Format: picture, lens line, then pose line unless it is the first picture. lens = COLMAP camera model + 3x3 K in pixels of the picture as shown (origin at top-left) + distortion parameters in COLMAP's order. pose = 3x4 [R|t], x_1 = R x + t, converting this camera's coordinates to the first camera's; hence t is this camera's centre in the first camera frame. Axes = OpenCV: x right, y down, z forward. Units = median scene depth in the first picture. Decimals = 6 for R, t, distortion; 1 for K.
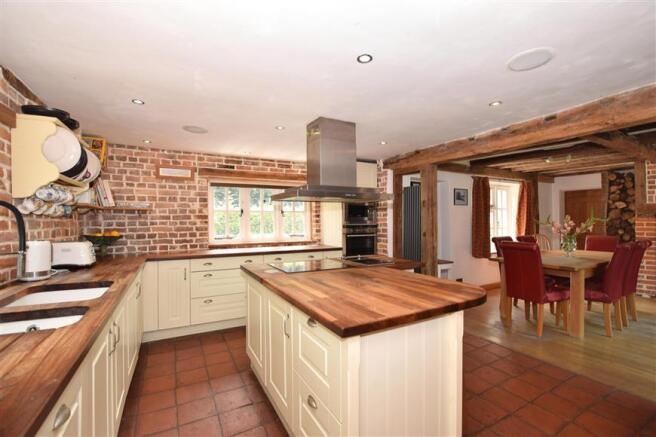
lens RADIAL K [[289.3, 0, 330.6], [0, 289.3, 220.6], [0, 0, 1]] dist [-0.020744, 0.000220]
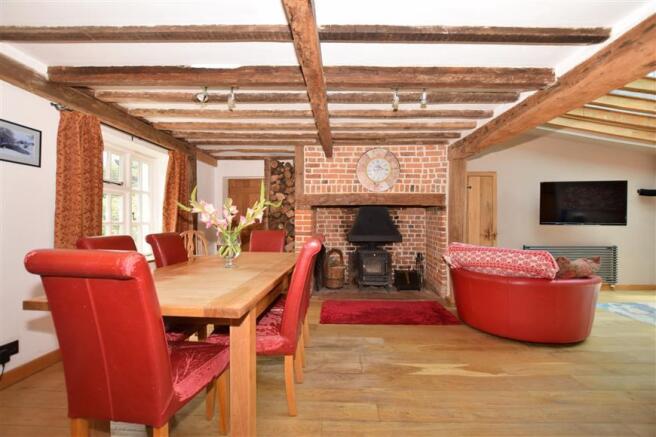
lens RADIAL K [[289.3, 0, 330.6], [0, 289.3, 220.6], [0, 0, 1]] dist [-0.020744, 0.000220]
pose [[0.523566, 0.012568, 0.851893, 0.501601], [-0.006207, 0.999921, -0.010938, 0.043173], [-0.851963, 0.000439, 0.523602, 0.586364]]
